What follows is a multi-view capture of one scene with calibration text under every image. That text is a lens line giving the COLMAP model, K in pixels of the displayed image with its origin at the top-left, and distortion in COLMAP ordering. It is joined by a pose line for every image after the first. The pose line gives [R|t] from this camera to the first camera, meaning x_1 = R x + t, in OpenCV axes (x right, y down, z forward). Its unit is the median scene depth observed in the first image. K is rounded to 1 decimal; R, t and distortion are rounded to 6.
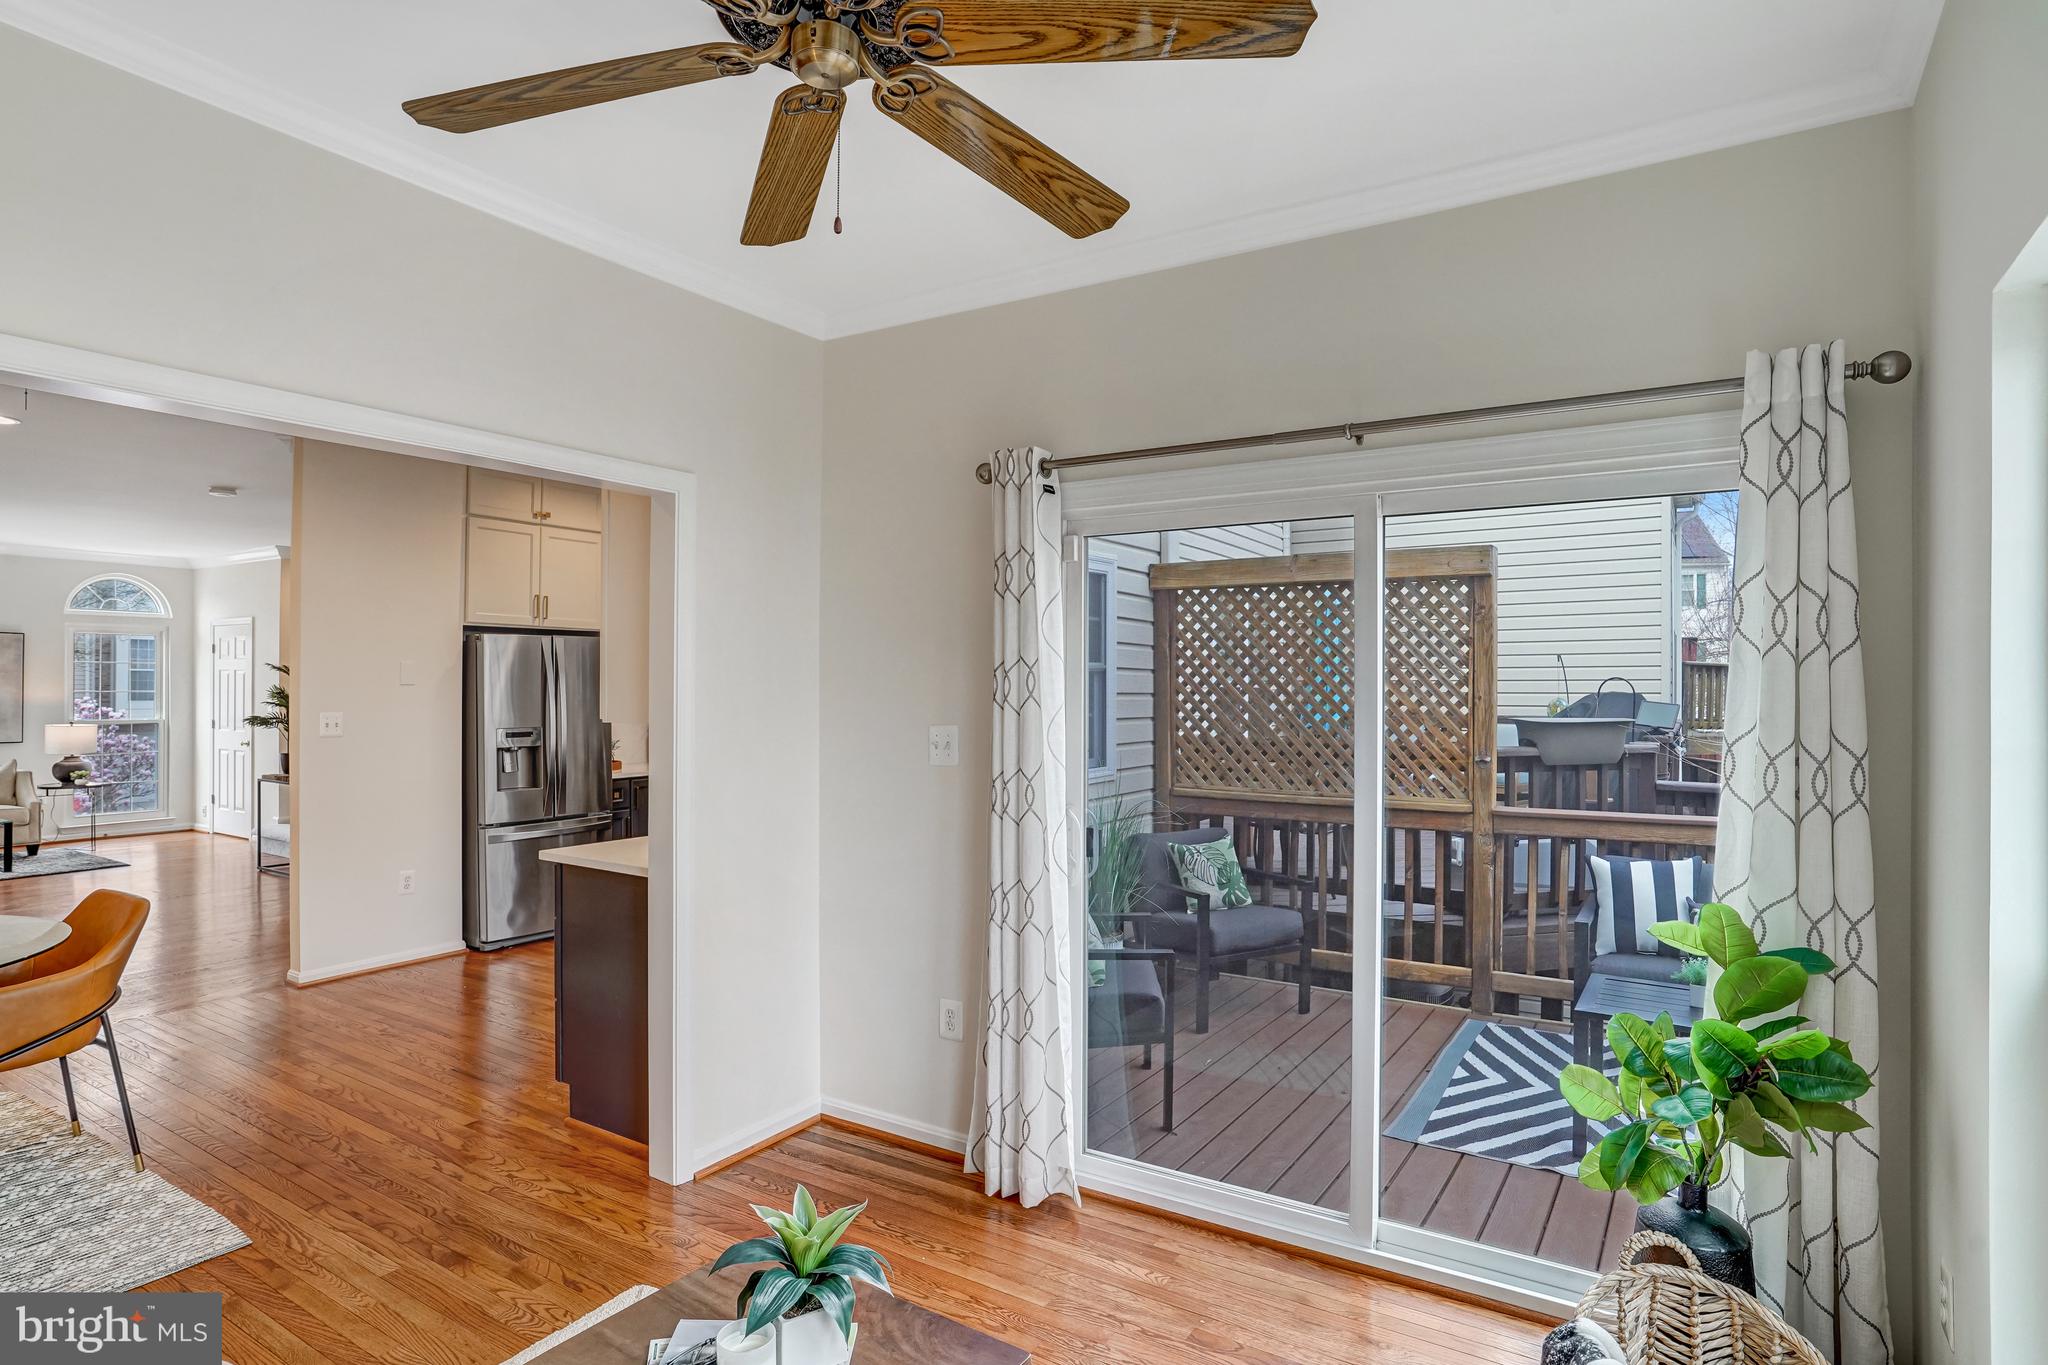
lens RADIAL K [[1088.2, 0, 1024.0], [0, 1088.2, 682.5], [0, 0, 1]] dist [-0.065622, 0.037577]
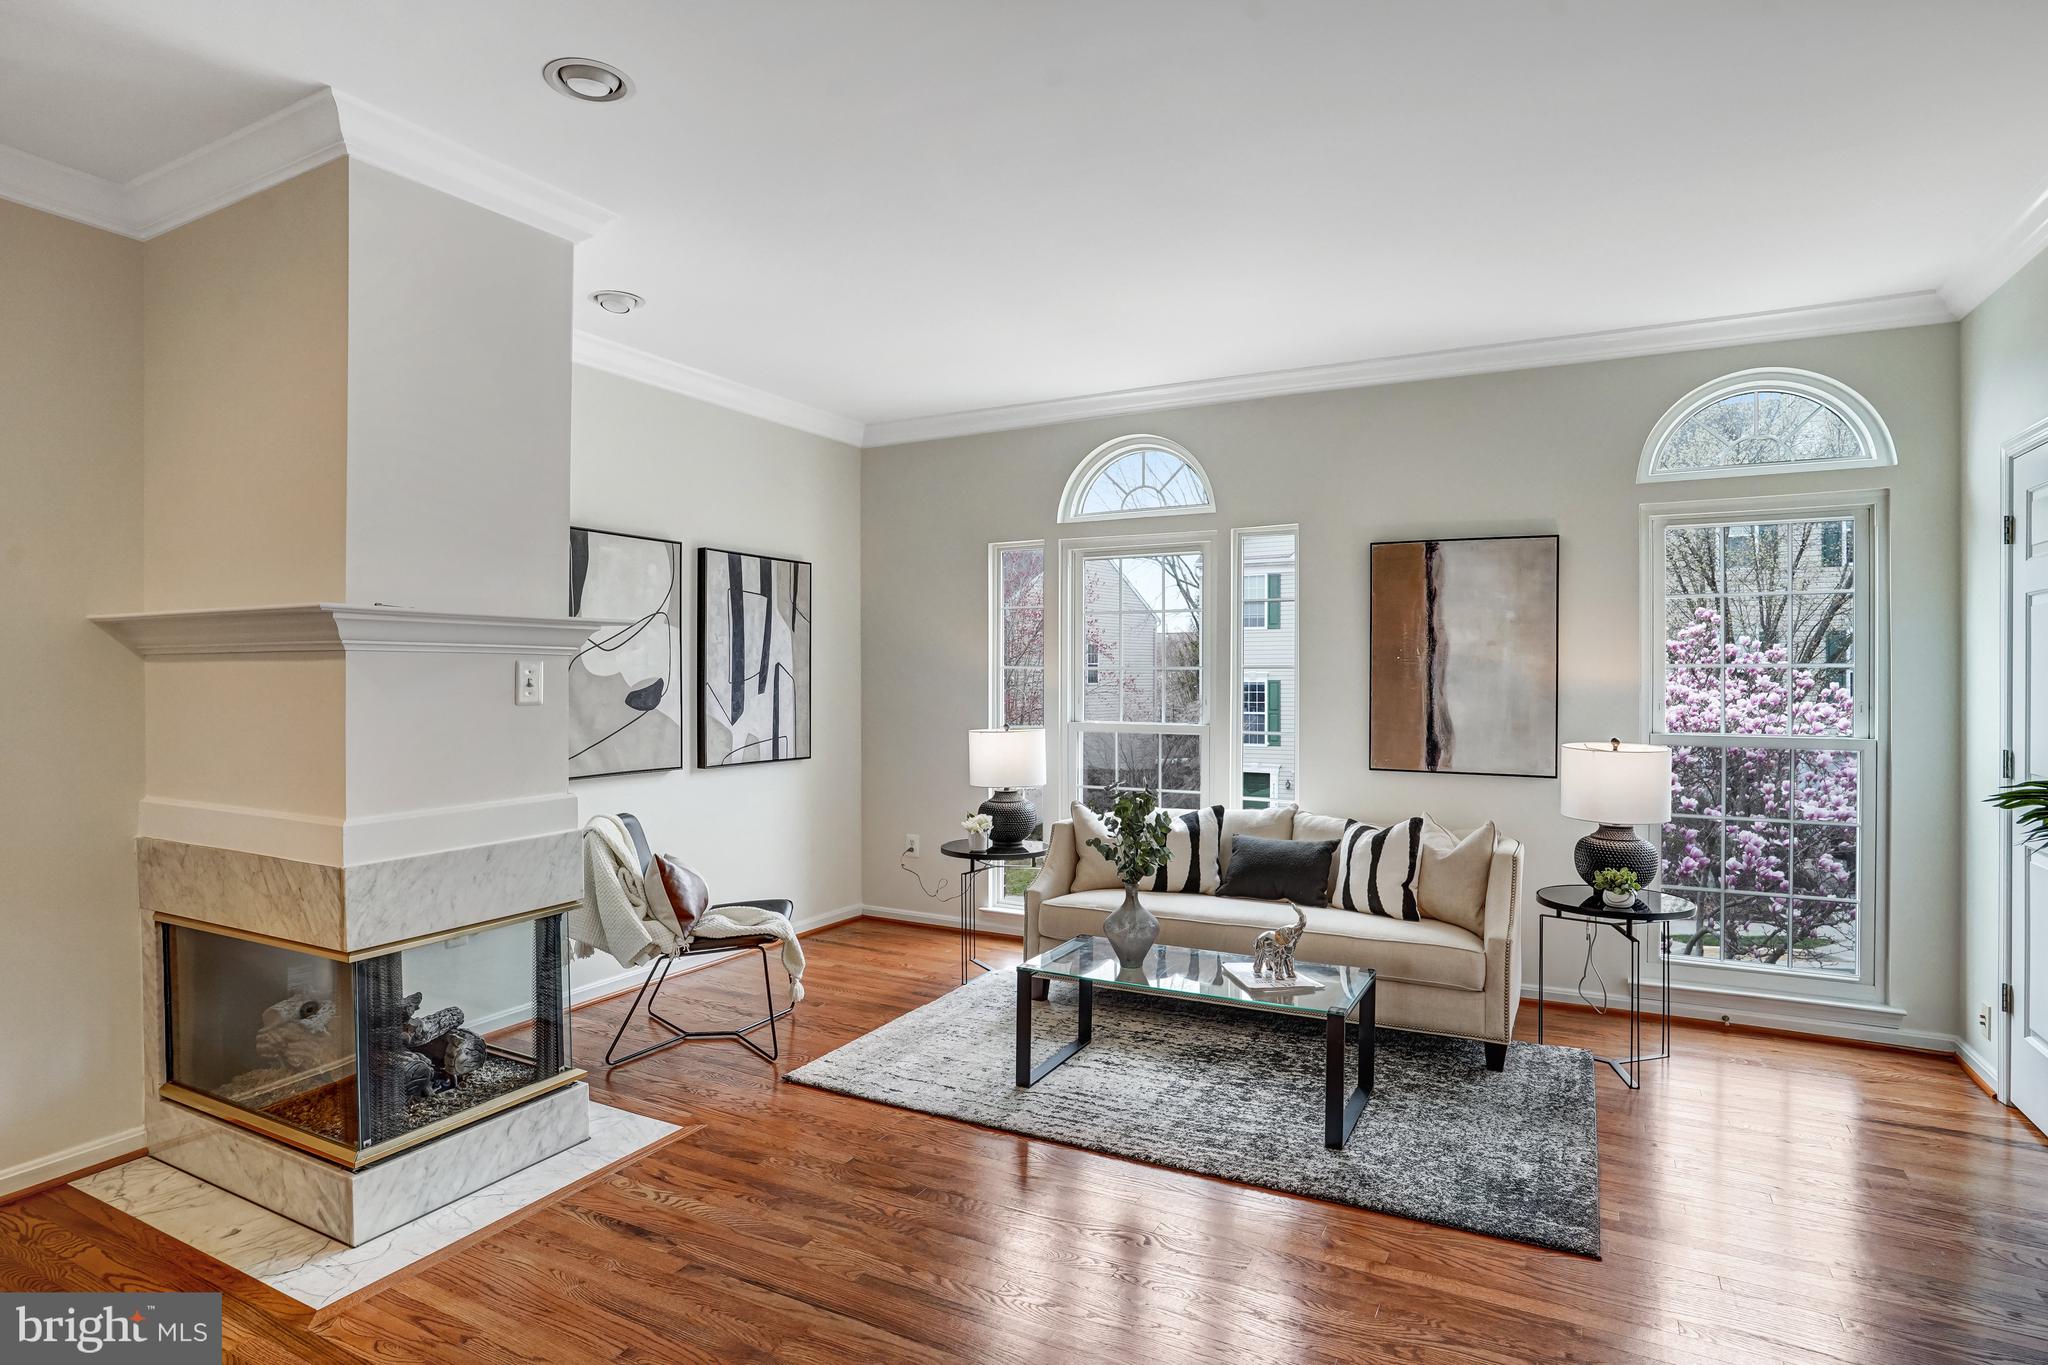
lens RADIAL K [[1088.2, 0, 1024.0], [0, 1088.2, 682.5], [0, 0, 1]] dist [-0.065622, 0.037577]
pose [[0.086392, 0.003643, -0.996255, -0.563589], [0.002722, 0.999989, 0.003892, 0.015068], [0.996257, -0.003048, 0.086381, 0.807047]]
